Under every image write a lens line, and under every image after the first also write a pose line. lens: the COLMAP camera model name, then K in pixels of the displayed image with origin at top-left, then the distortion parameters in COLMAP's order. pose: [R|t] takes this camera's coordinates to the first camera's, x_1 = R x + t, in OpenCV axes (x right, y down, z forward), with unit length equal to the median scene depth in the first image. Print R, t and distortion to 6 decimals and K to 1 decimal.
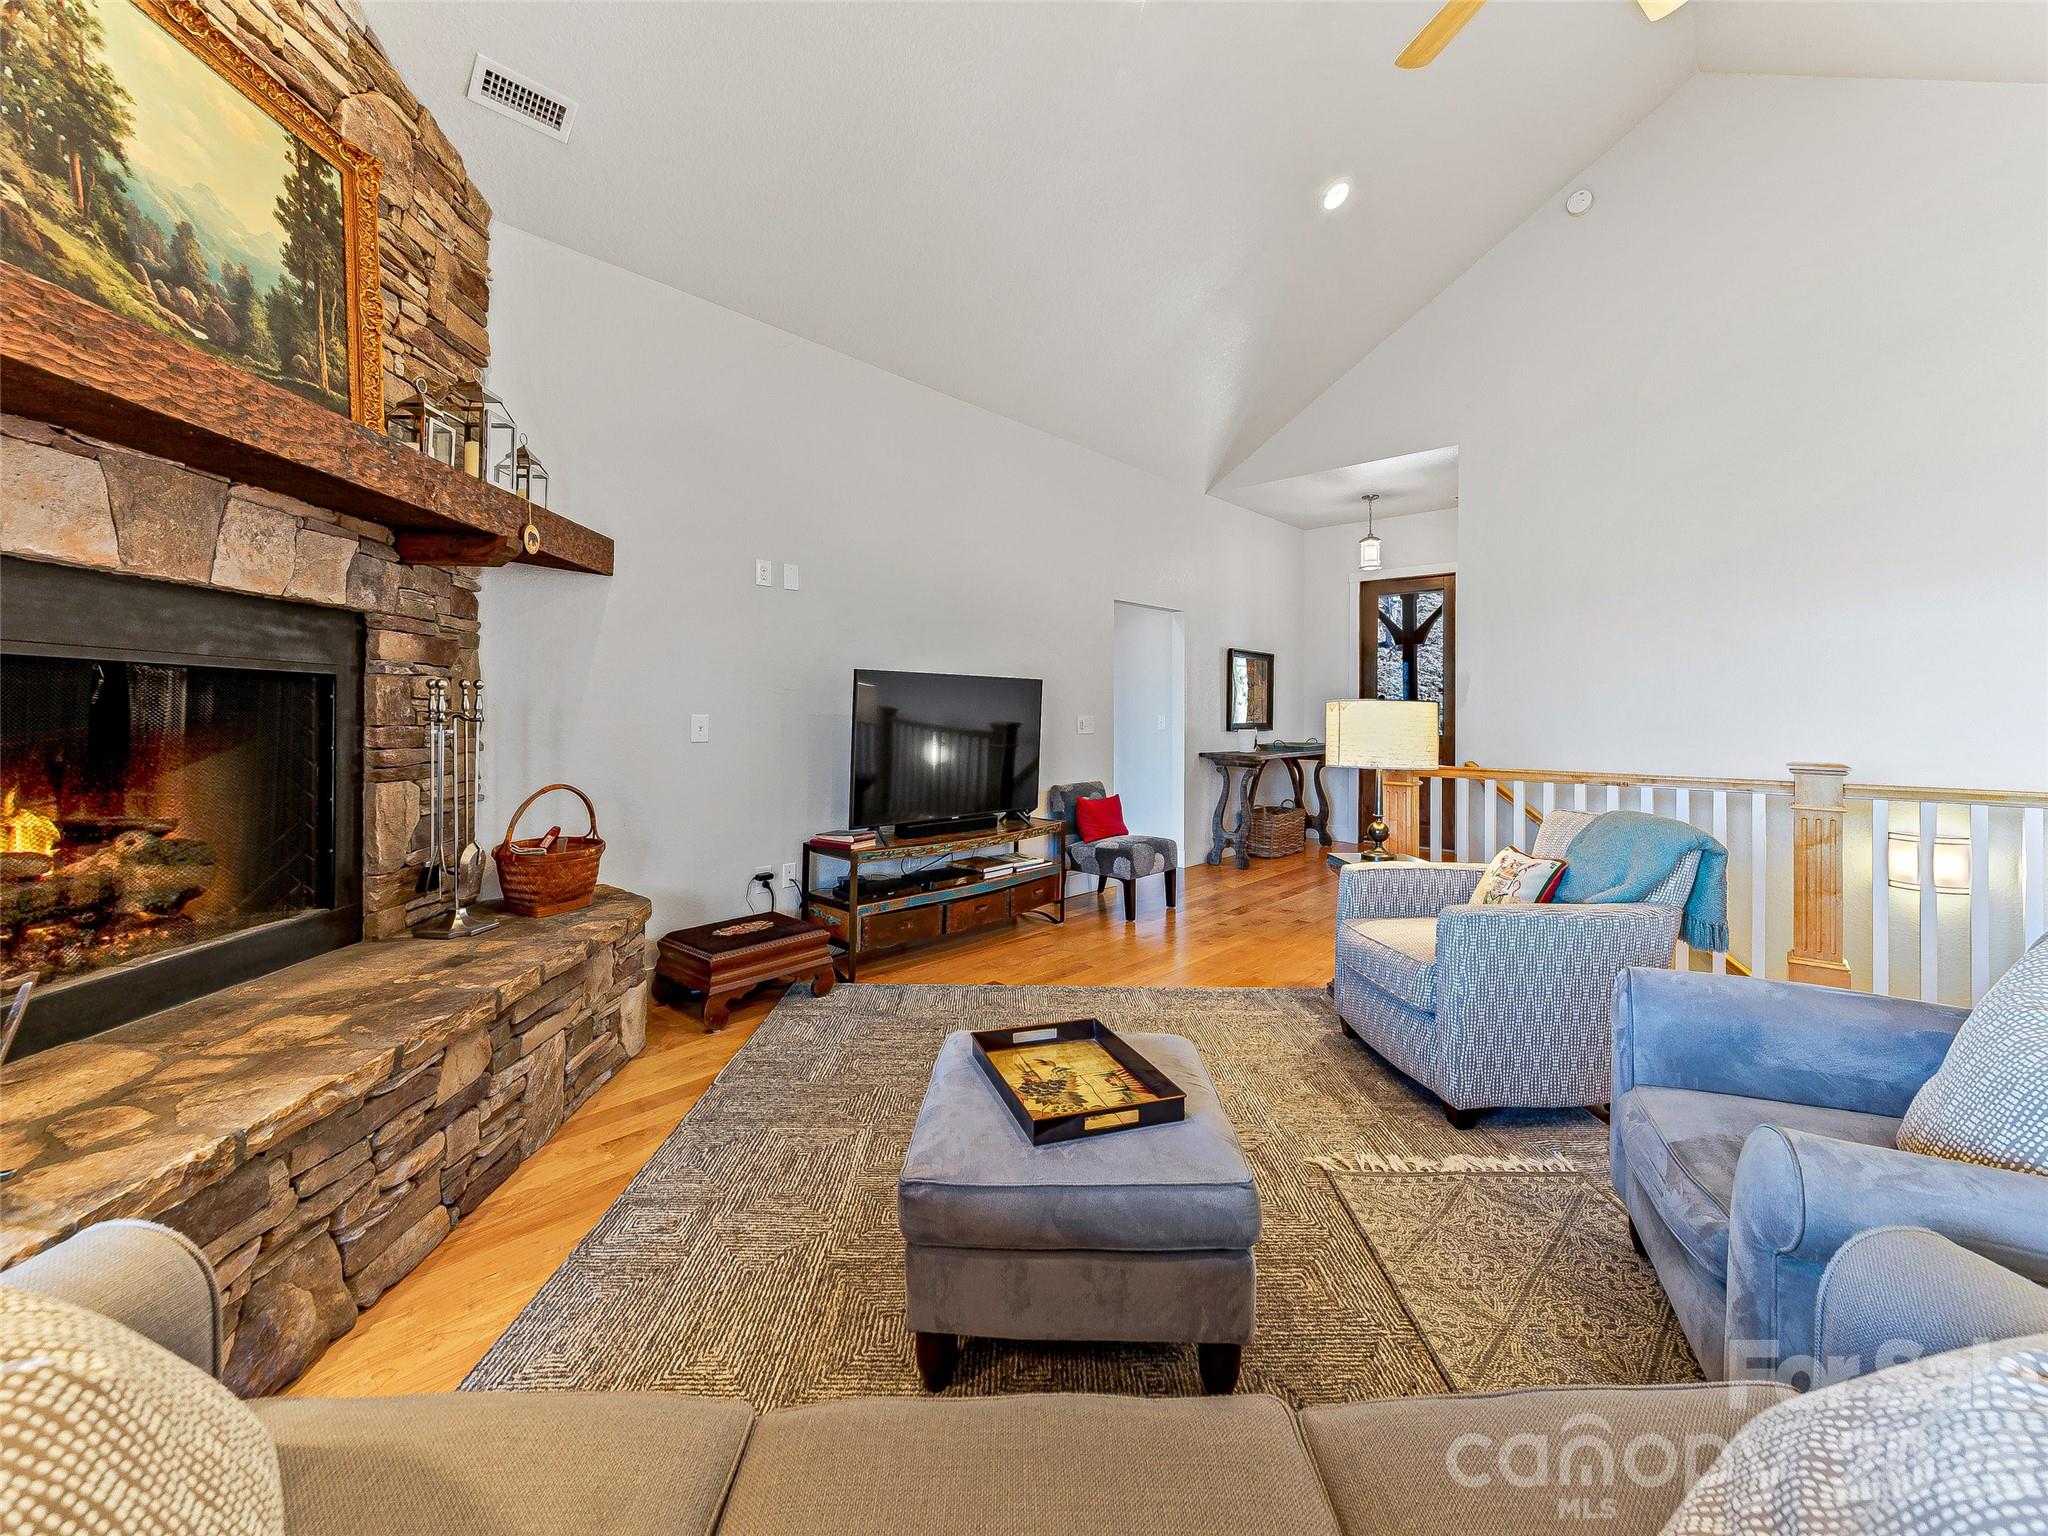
lens RADIAL K [[838.6, 0, 1030.8], [0, 838.6, 707.0], [0, 0, 1]] dist [-0.000560, 0.006716]
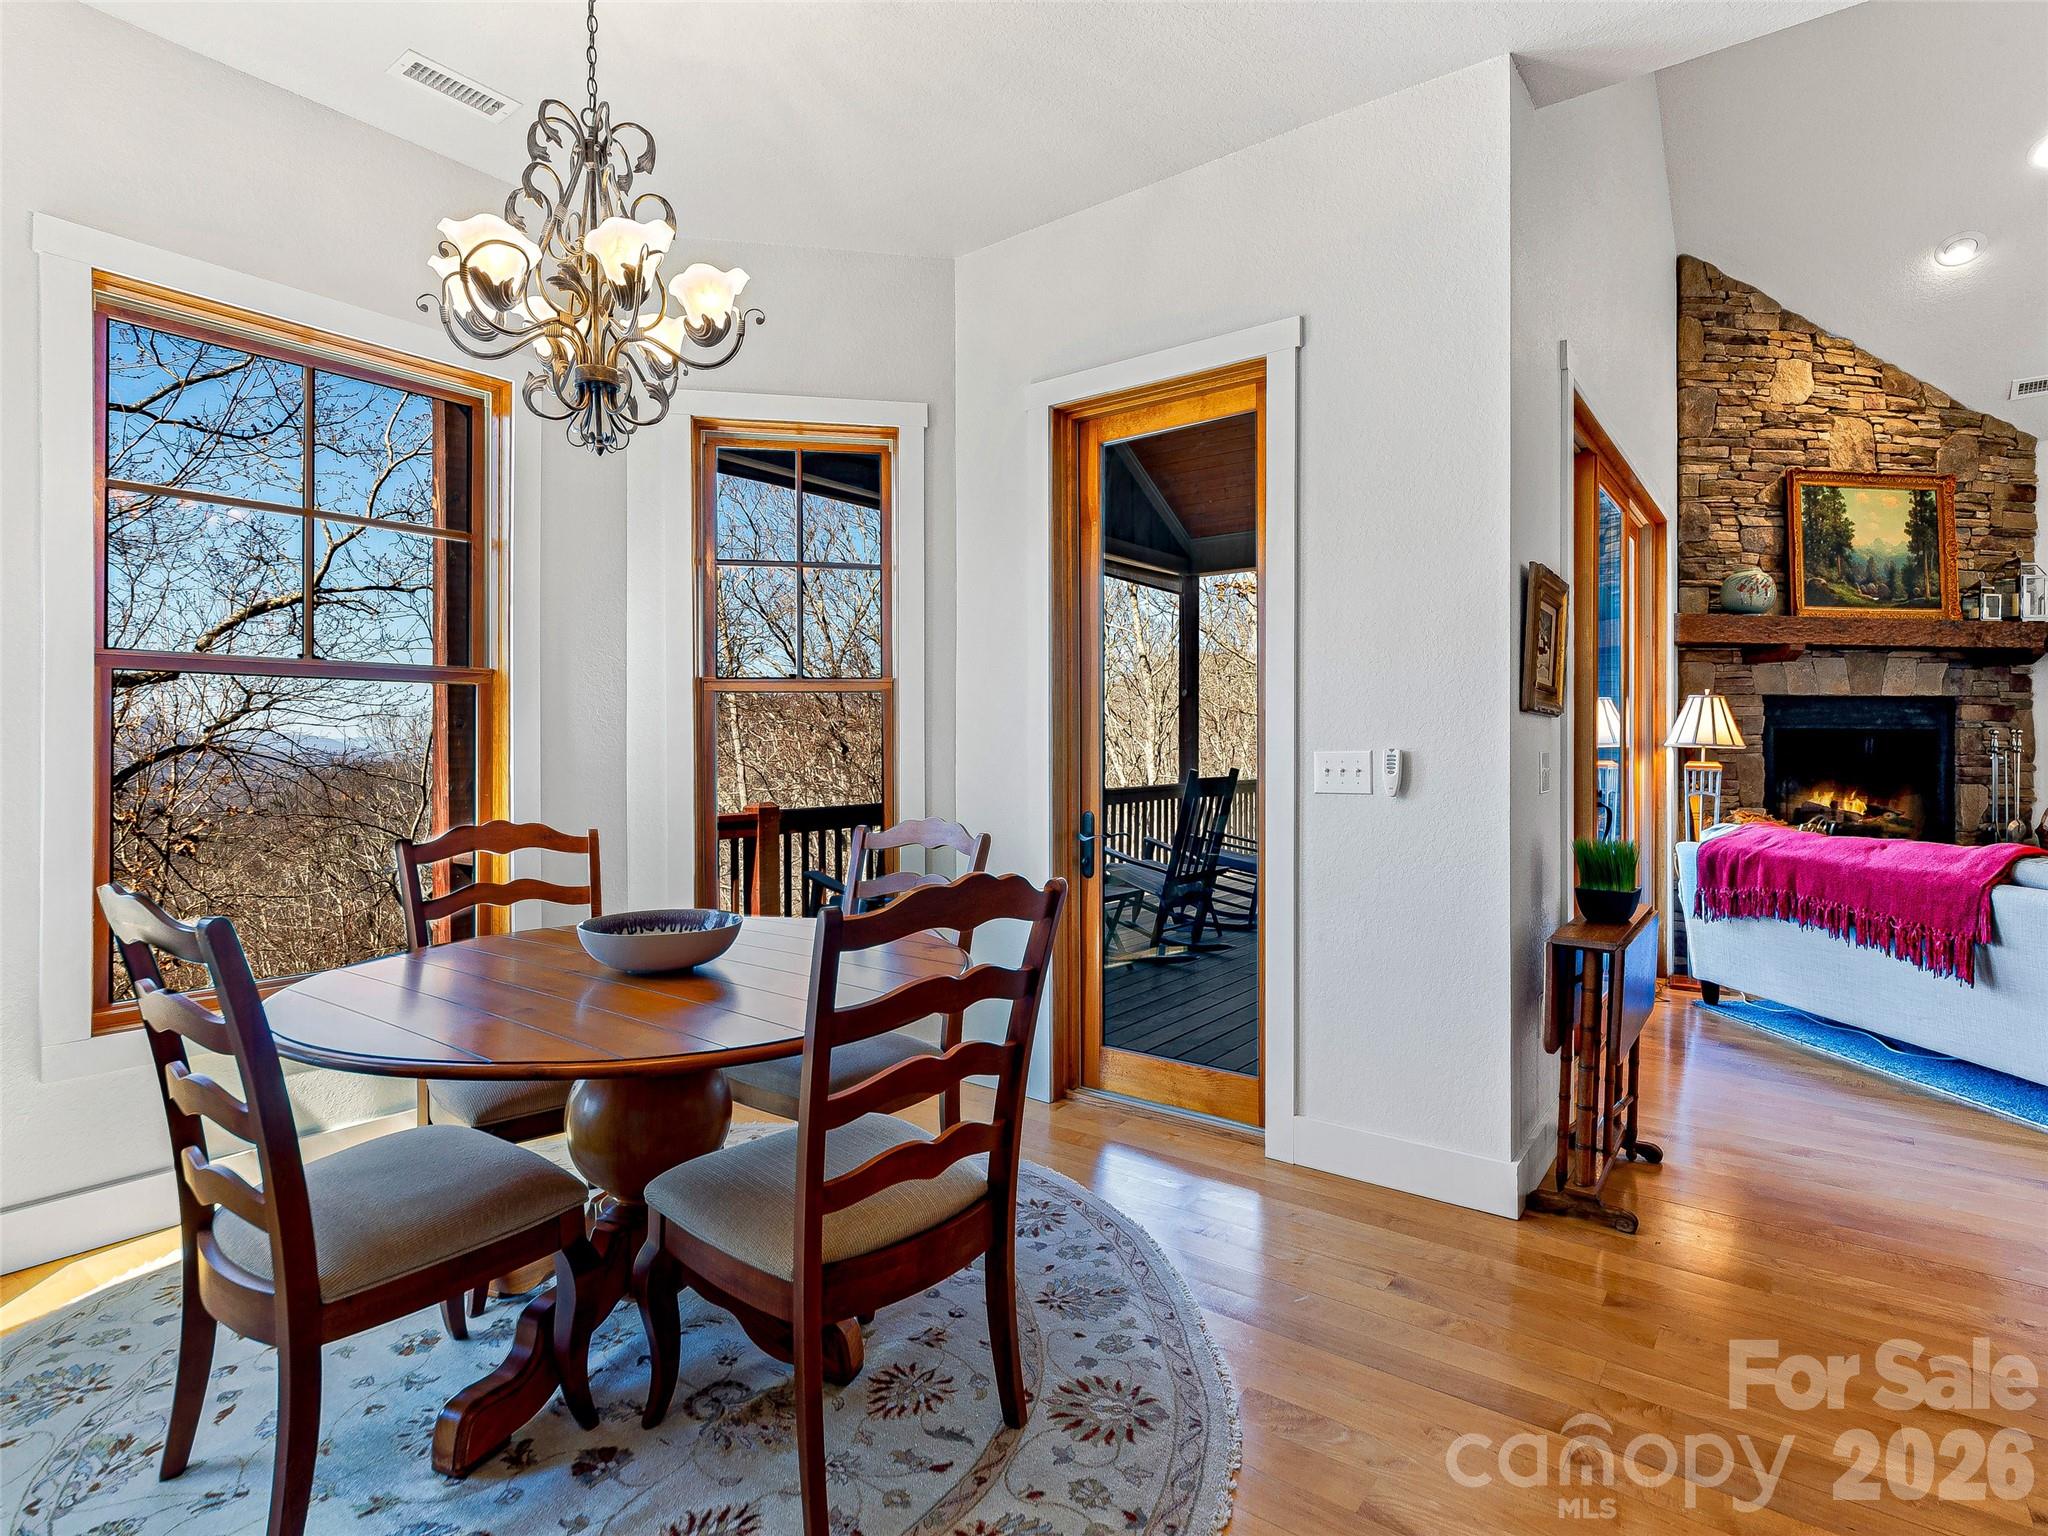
lens RADIAL K [[1077.1, 0, 1024.6], [0, 1077.1, 743.2], [0, 0, 1]] dist [-0.004910, 0.000004]
pose [[0.104435, -0.009817, -0.994483, 1.555031], [0.010274, 0.999909, -0.008792, -0.004859], [0.994479, -0.009300, 0.104526, -1.500480]]
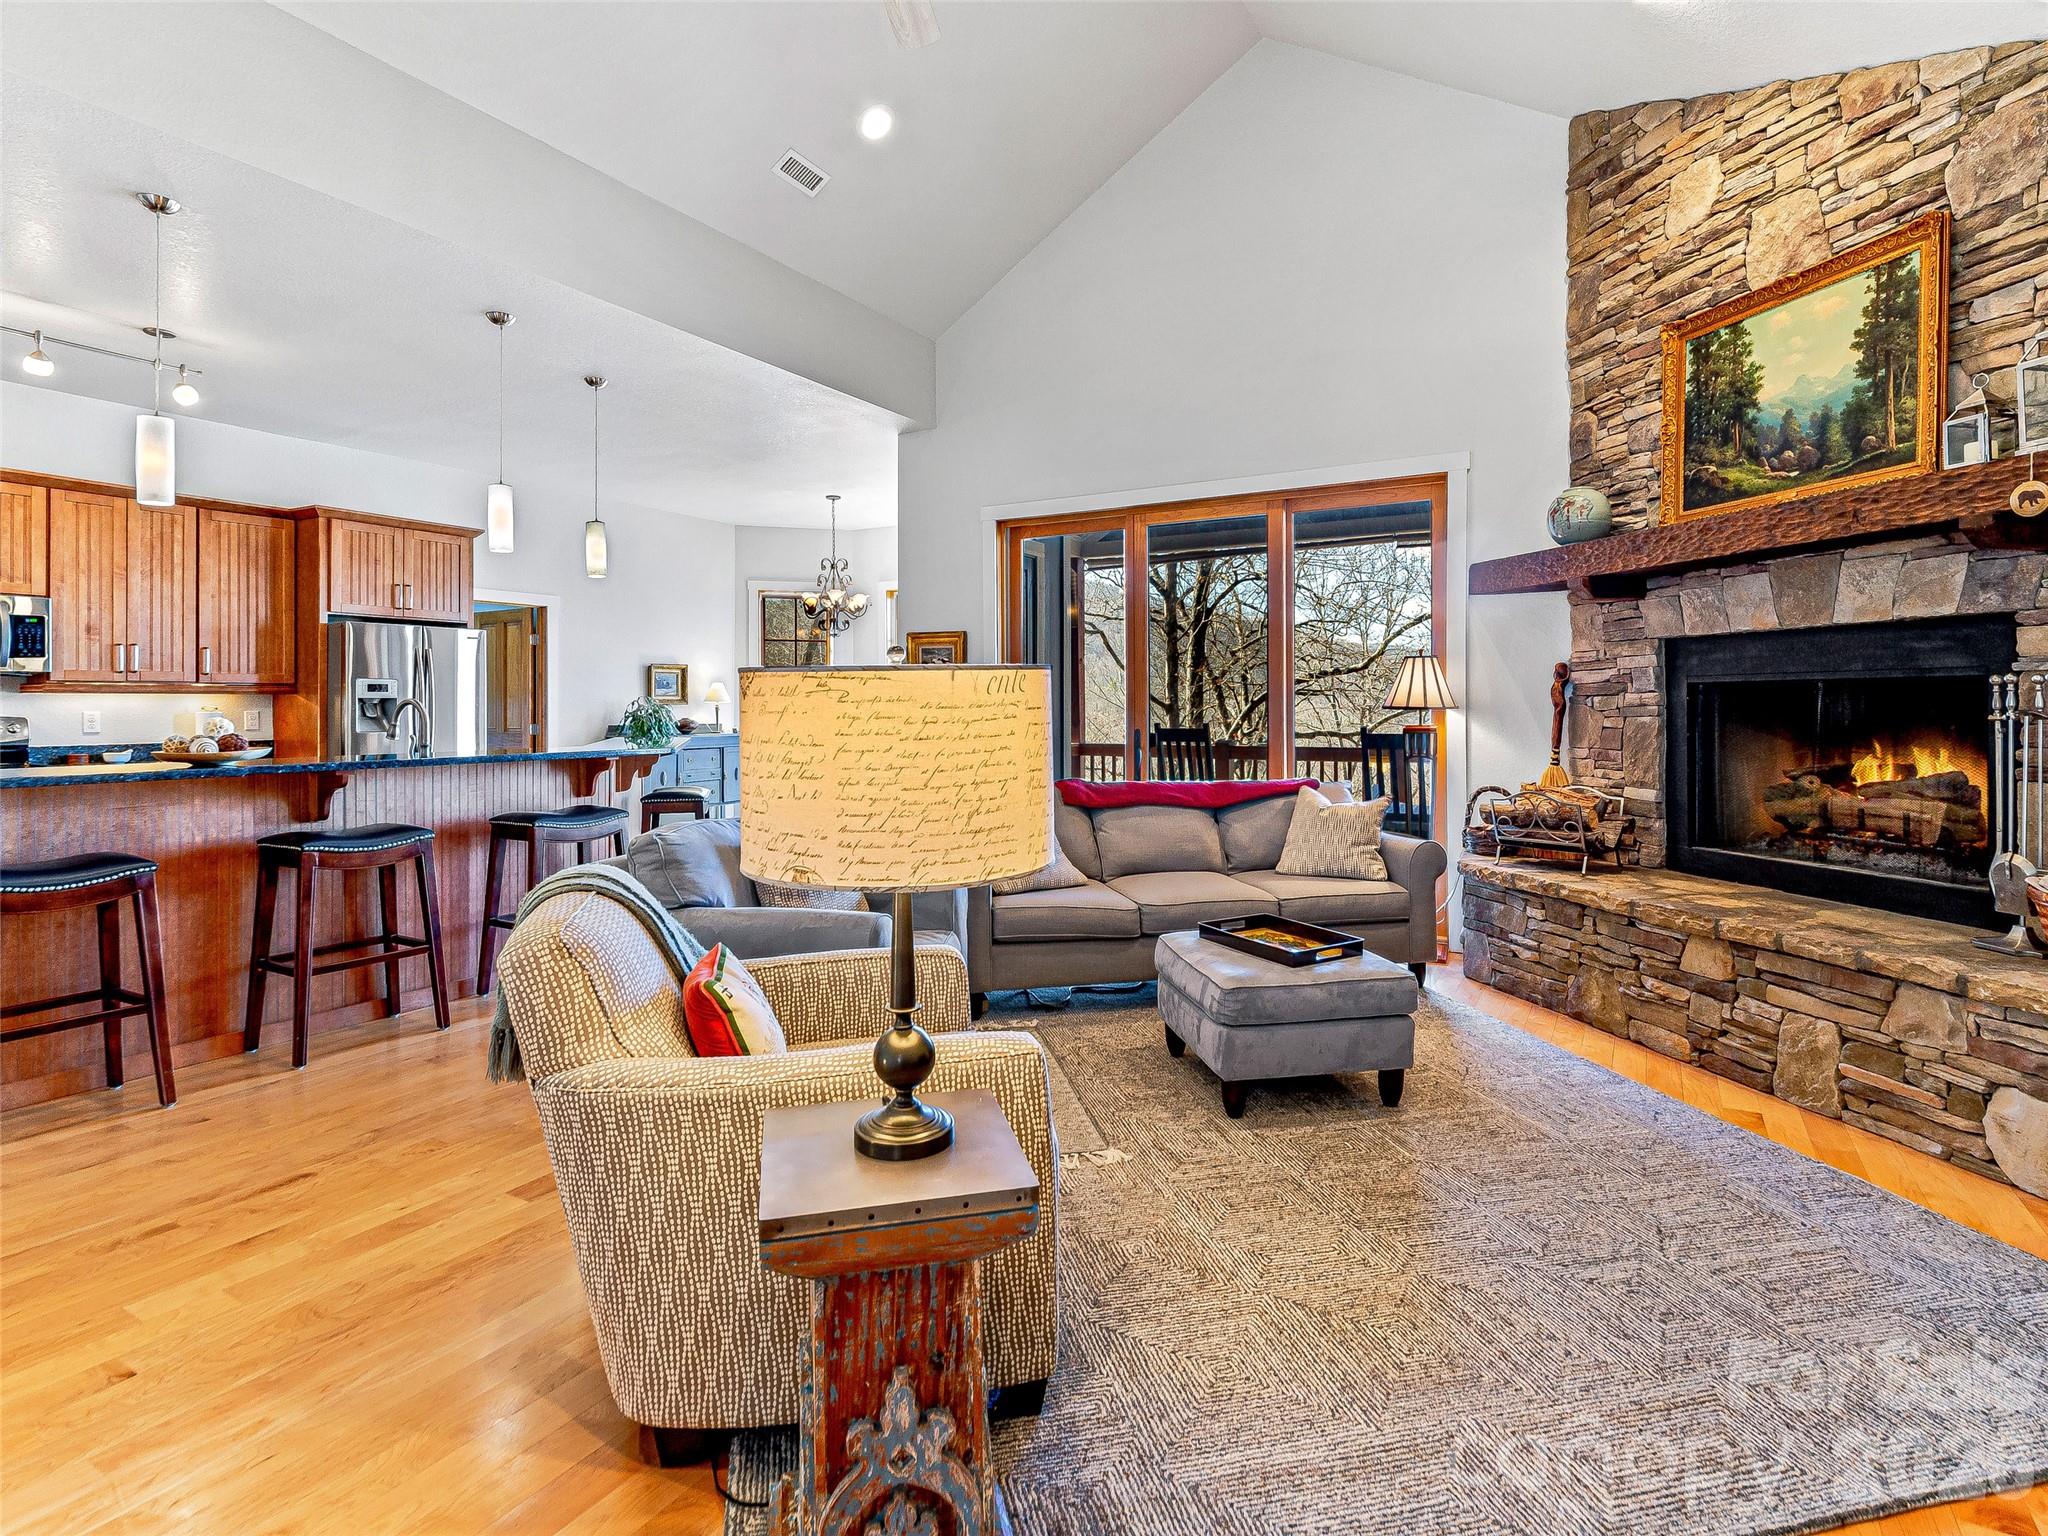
lens RADIAL K [[1042.7, 0, 1041.2], [0, 1042.7, 702.4], [0, 0, 1]] dist [-0.004060, -0.003742]
pose [[-0.976742, -0.004121, -0.214377, 0.663072], [-0.001008, 0.999892, -0.014629, 0.017974], [0.214415, -0.014073, -0.976641, 2.085194]]
